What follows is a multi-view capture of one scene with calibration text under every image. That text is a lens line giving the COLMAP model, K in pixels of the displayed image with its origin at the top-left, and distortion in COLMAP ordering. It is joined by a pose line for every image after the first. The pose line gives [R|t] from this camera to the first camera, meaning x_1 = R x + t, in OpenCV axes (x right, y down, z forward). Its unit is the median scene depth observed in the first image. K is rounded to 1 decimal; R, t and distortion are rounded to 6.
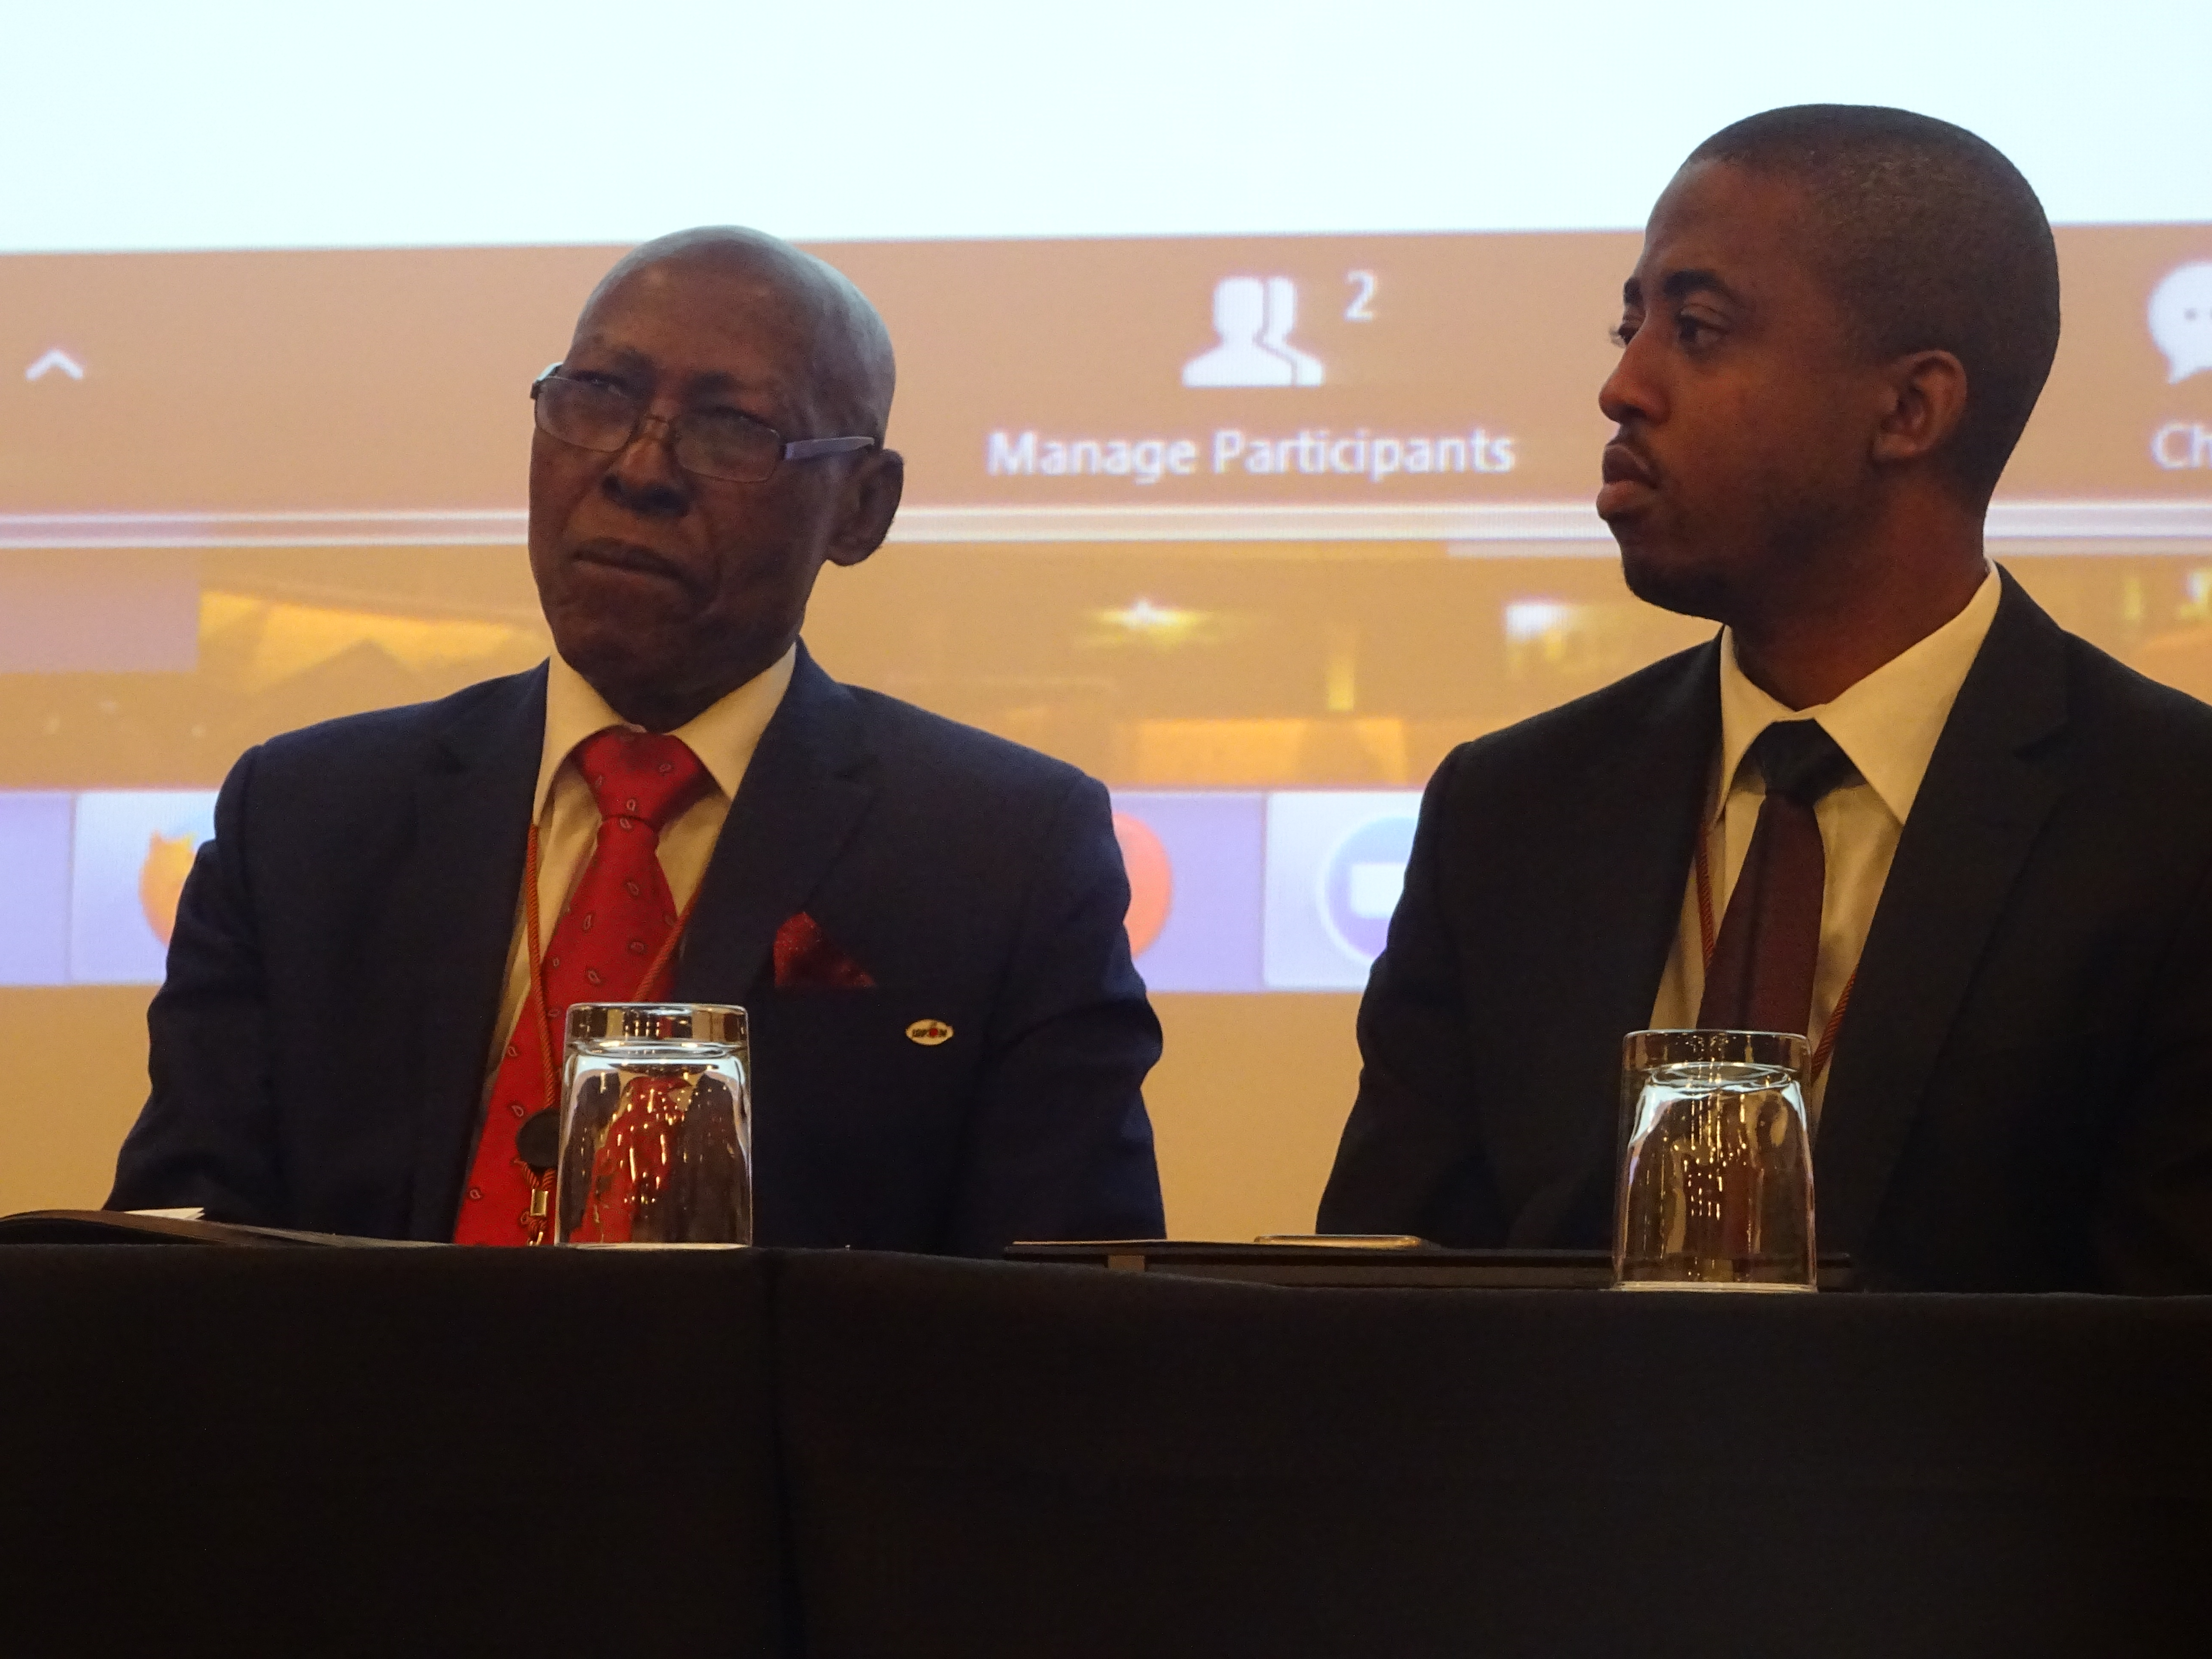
lens RADIAL K [[1430.9, 0, 1106.0], [0, 1430.9, 829.5], [0, 0, 1]] dist [-0.044158, 0.045396]
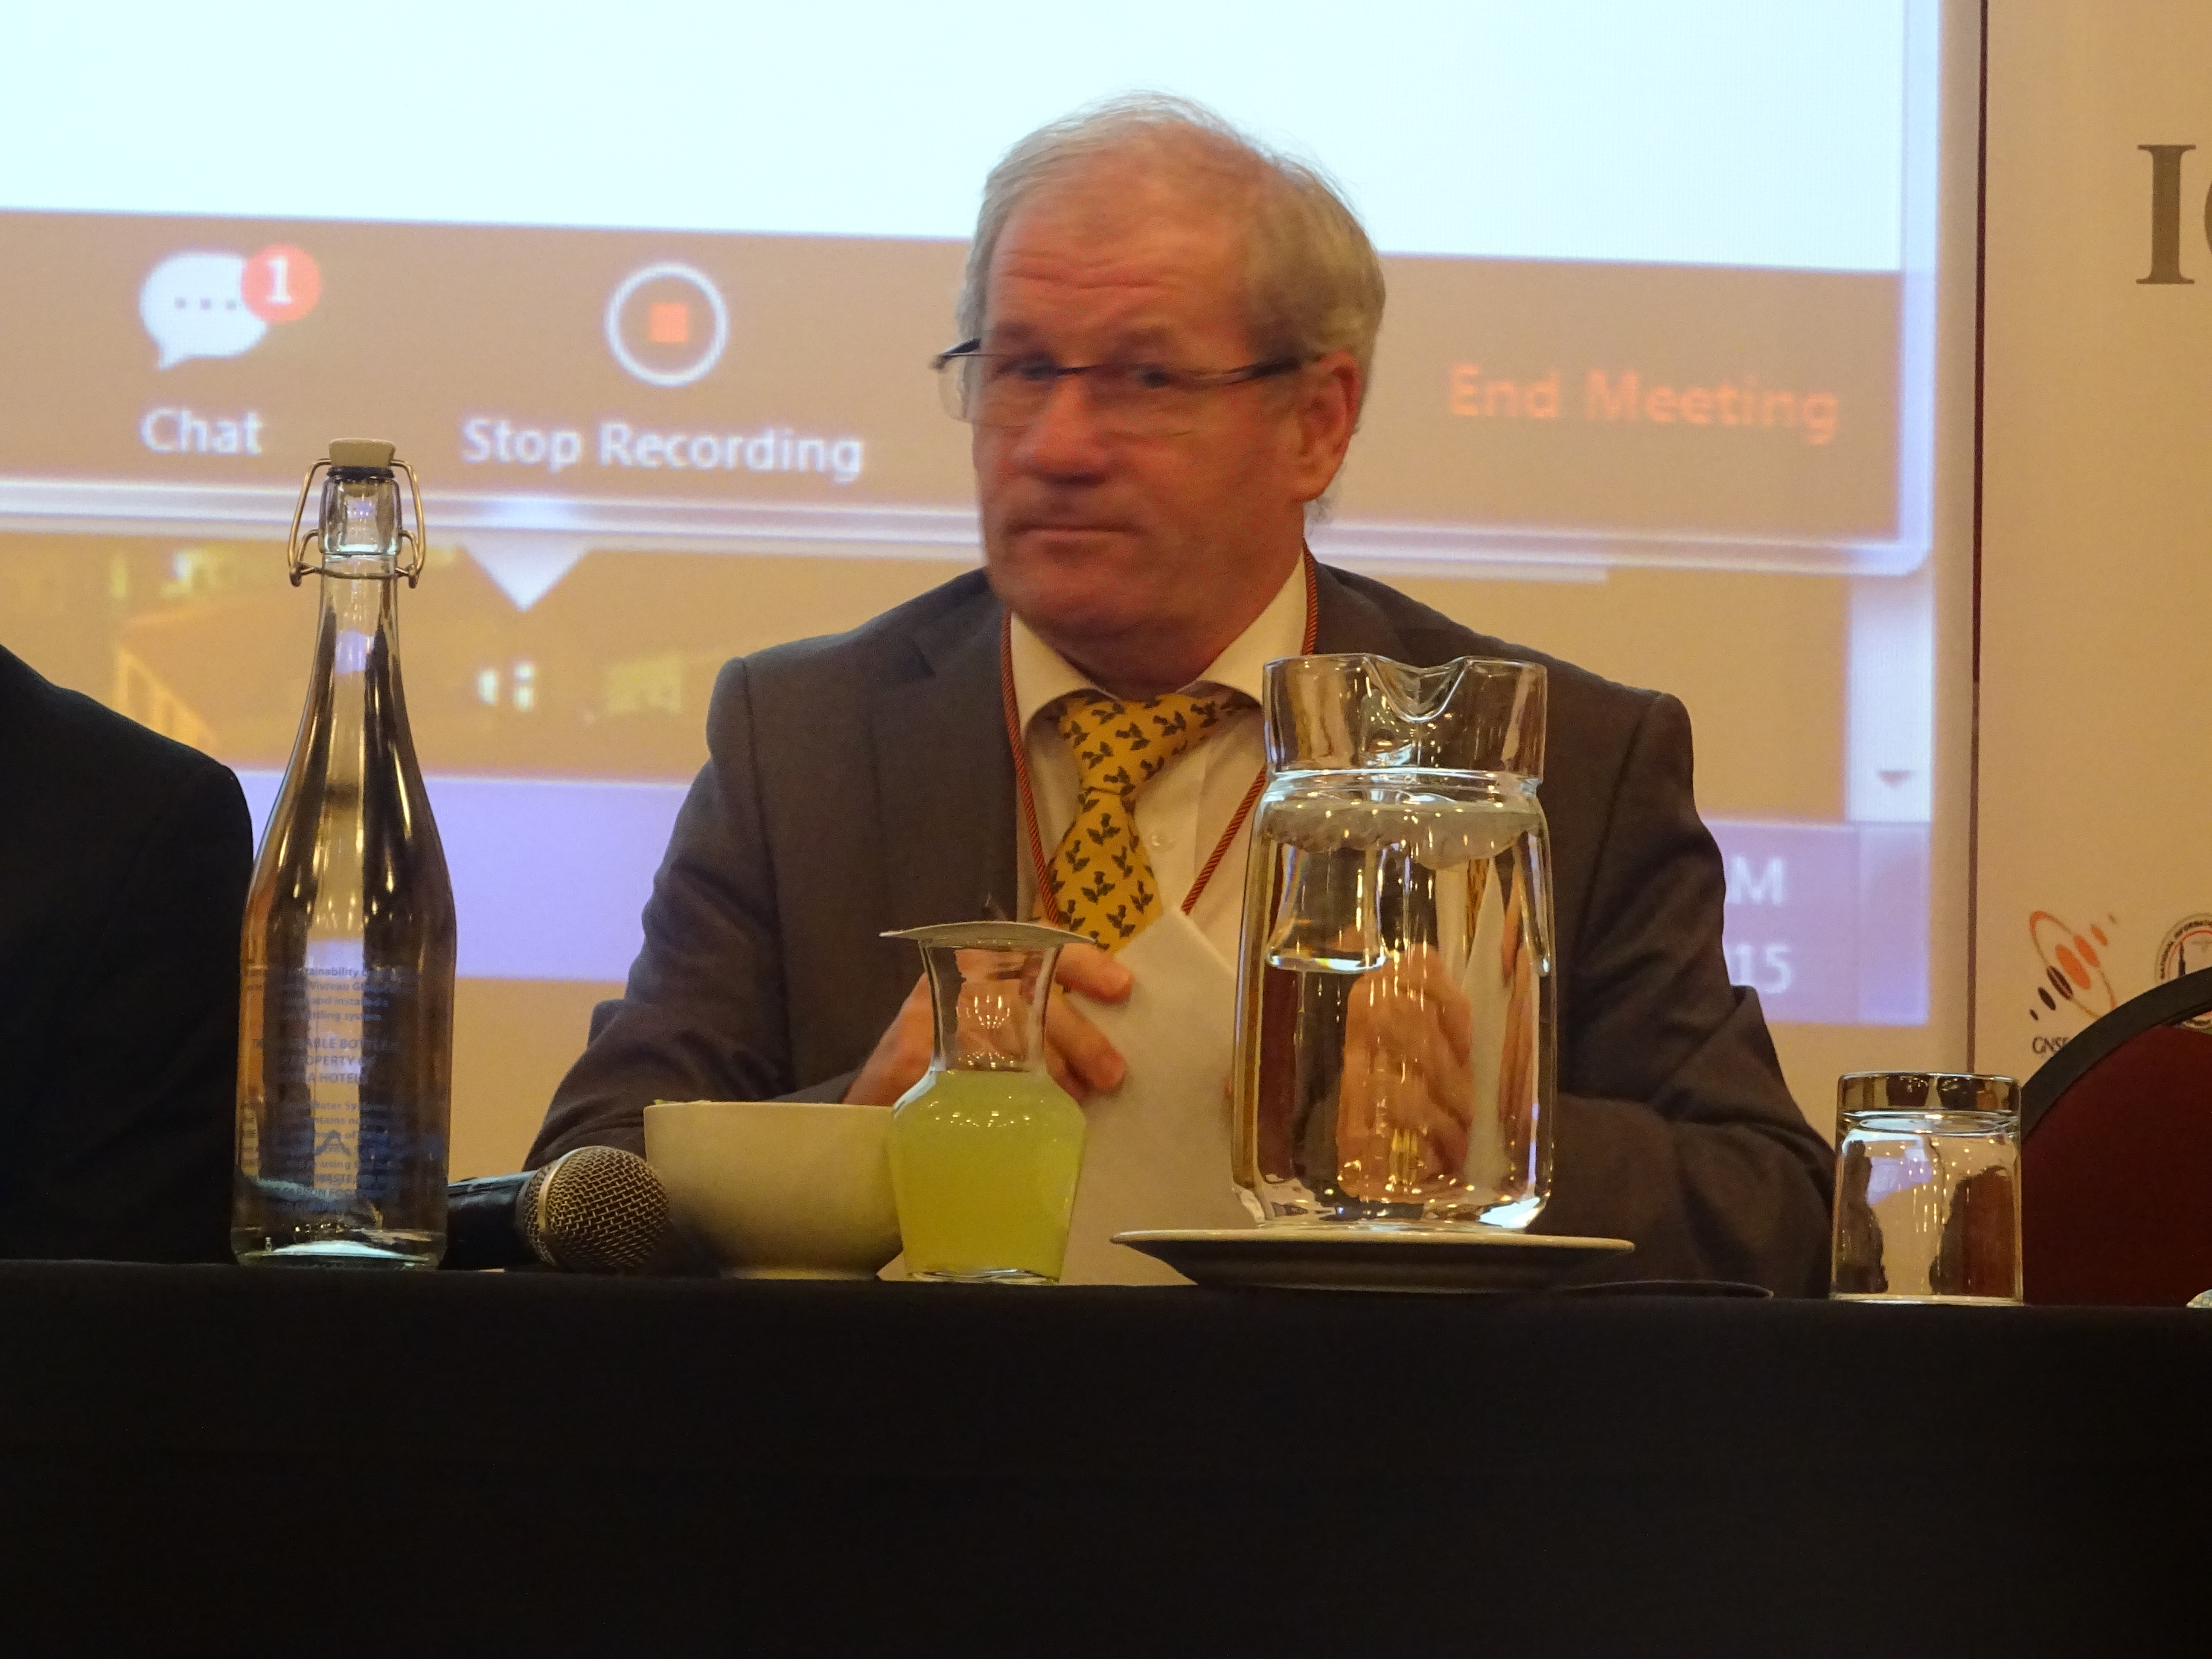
lens RADIAL K [[1430.9, 0, 1106.0], [0, 1430.9, 829.5], [0, 0, 1]] dist [-0.044158, 0.045396]
pose [[0.998183, 0.029737, 0.052397, 0.798036], [-0.029532, 0.999553, -0.004679, 0.002126], [-0.052512, 0.003123, 0.998615, -0.034762]]
